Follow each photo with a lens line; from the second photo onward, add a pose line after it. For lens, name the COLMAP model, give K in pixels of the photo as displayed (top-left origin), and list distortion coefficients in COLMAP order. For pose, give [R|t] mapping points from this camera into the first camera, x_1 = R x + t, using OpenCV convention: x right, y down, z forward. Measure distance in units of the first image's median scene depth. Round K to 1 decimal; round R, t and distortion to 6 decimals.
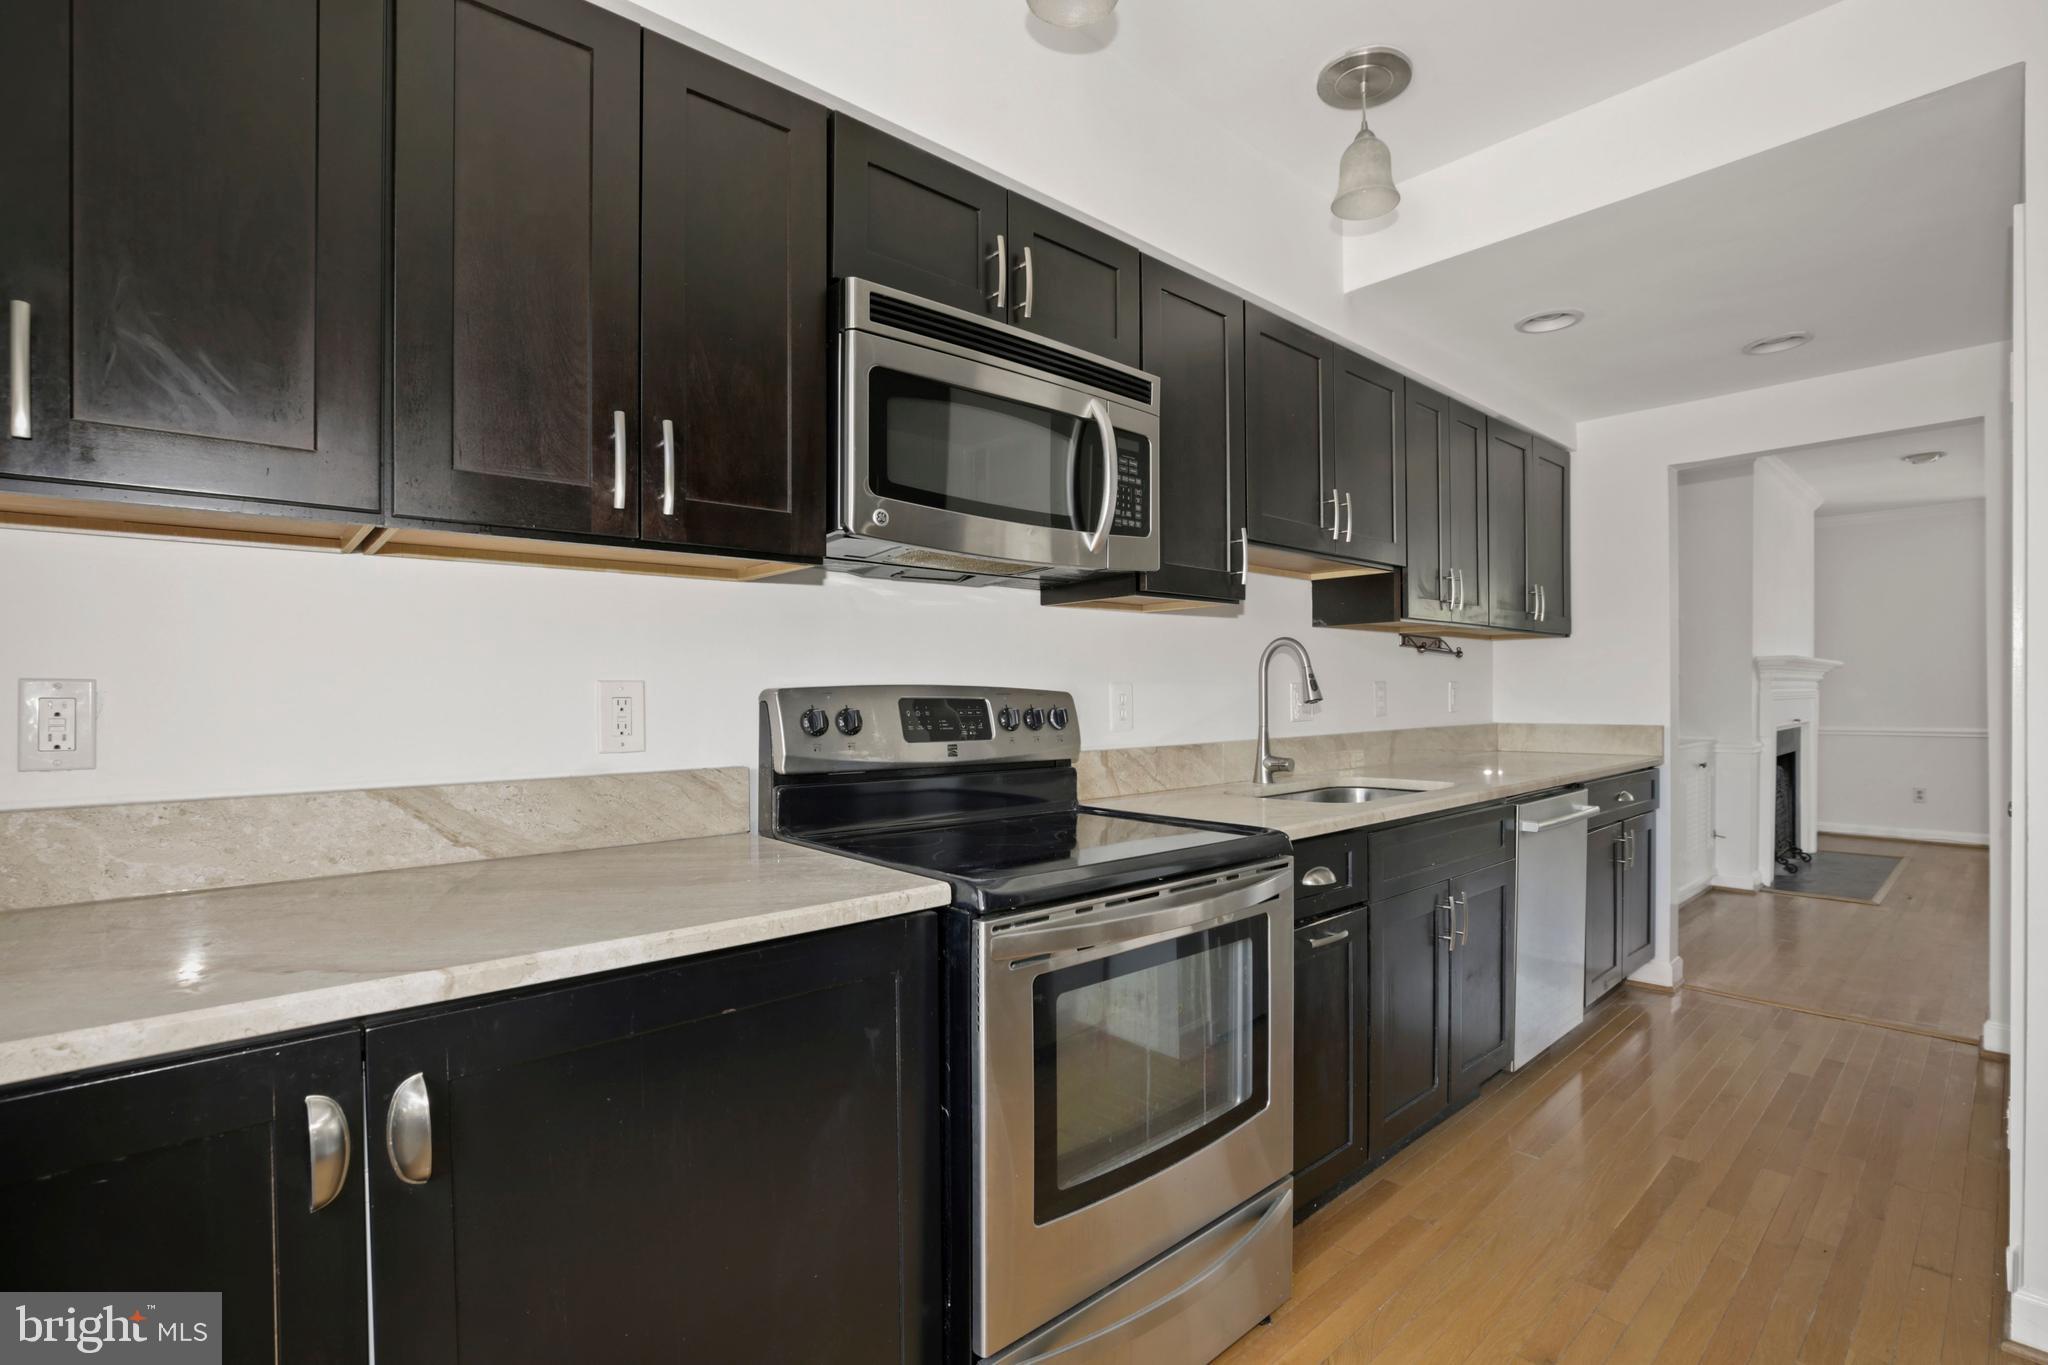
lens RADIAL K [[932.7, 0, 1021.1], [0, 932.7, 692.7], [0, 0, 1]] dist [-0.015093, 0.003465]
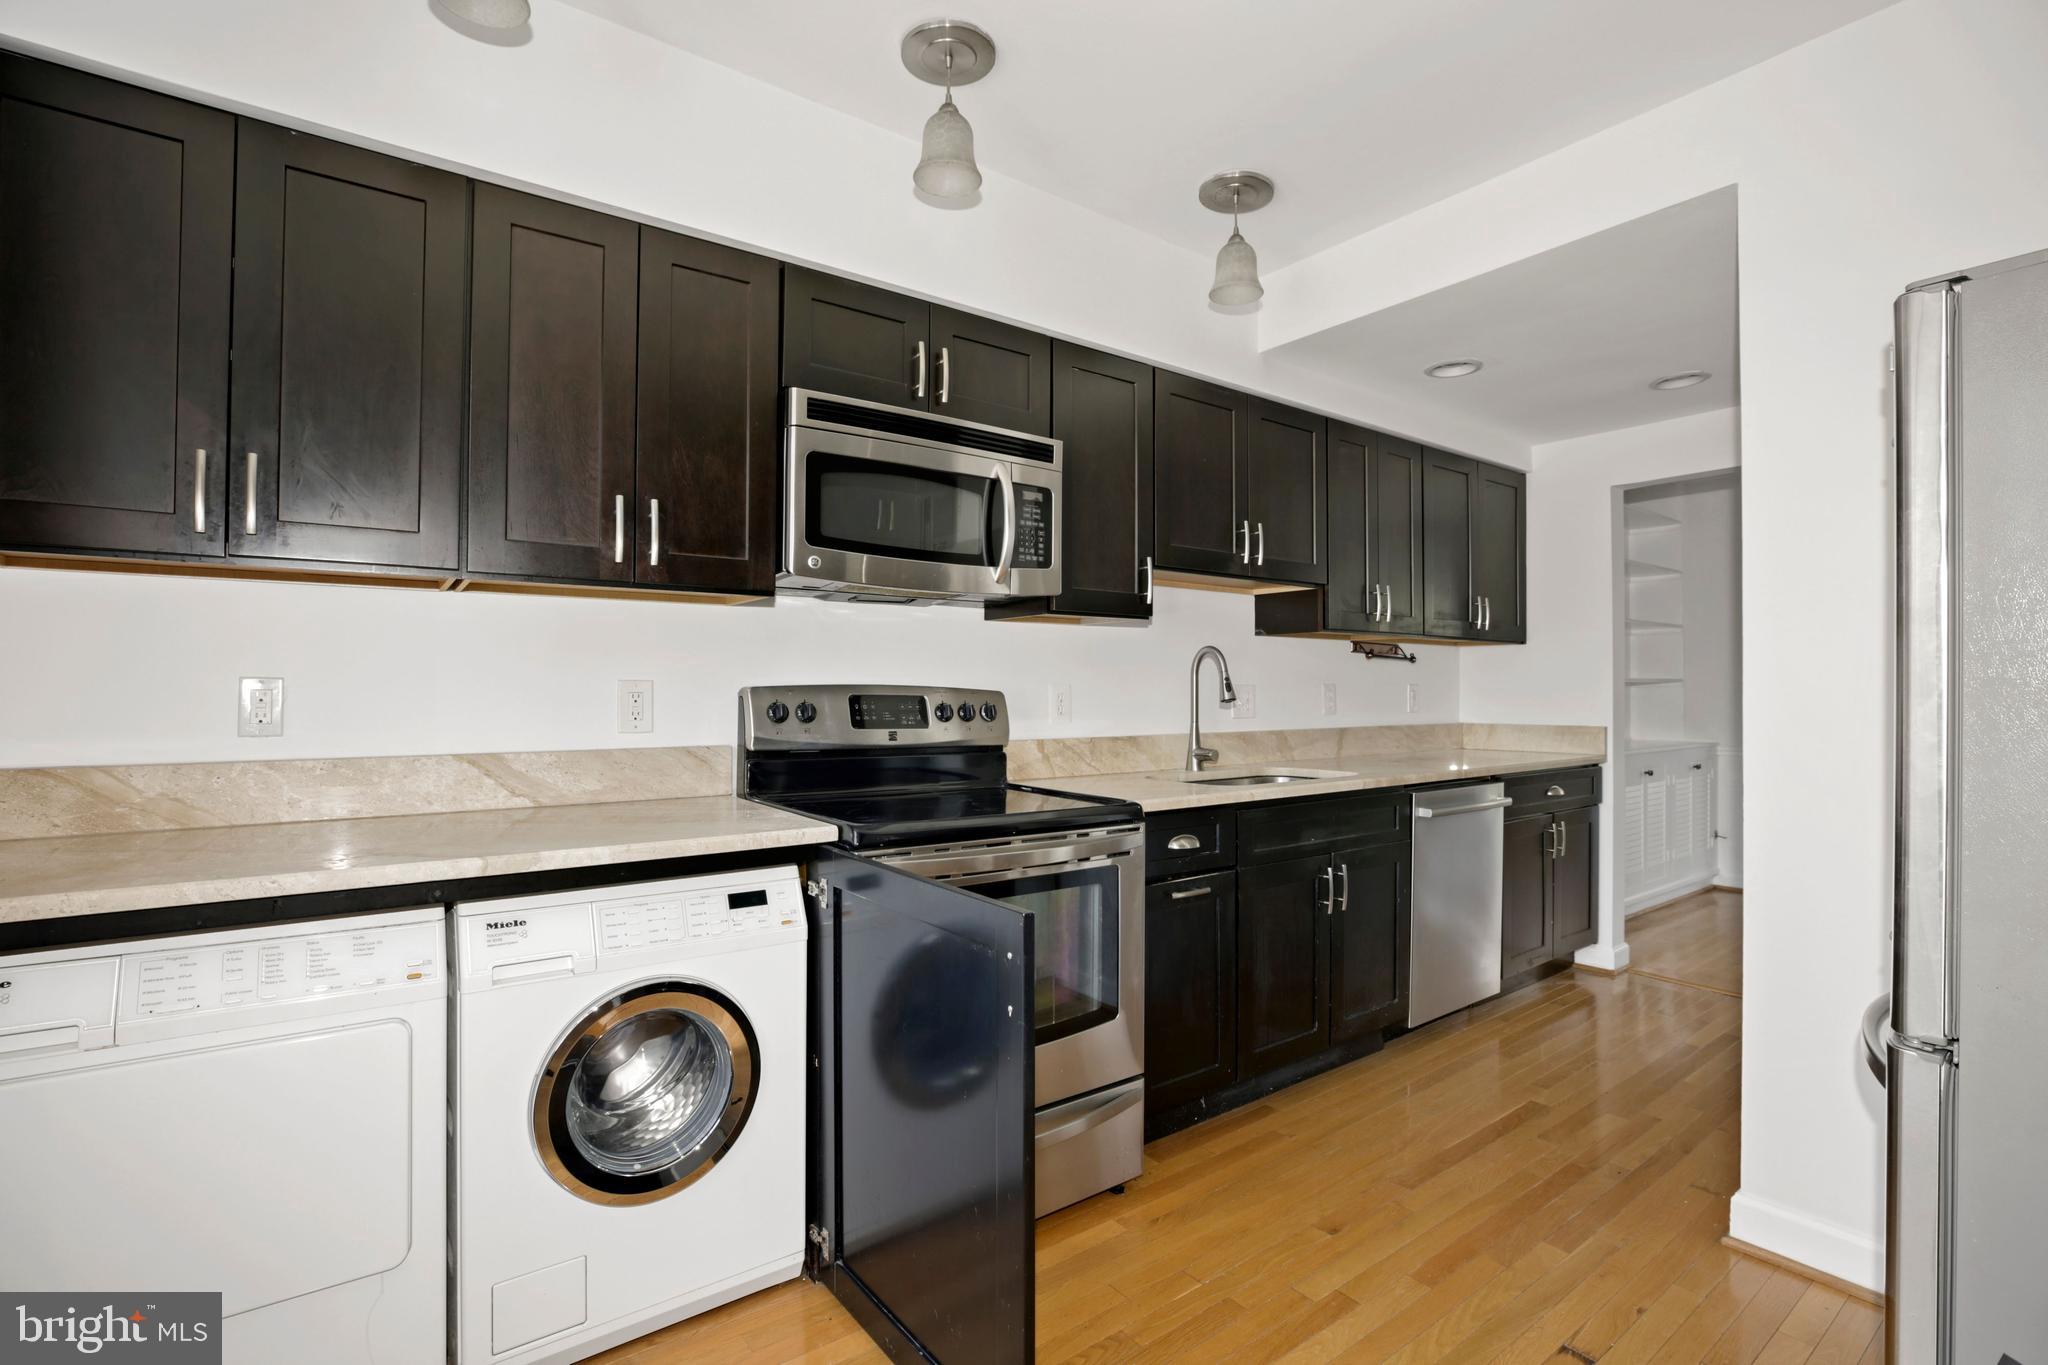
lens RADIAL K [[932.7, 0, 1028.1], [0, 932.7, 677.8], [0, 0, 1]] dist [-0.015093, 0.003465]
pose [[0.995638, 0.007113, -0.093029, 0.231802], [-0.008387, 0.999876, -0.013314, -0.002731], [0.092923, 0.014036, 0.995574, -0.260042]]
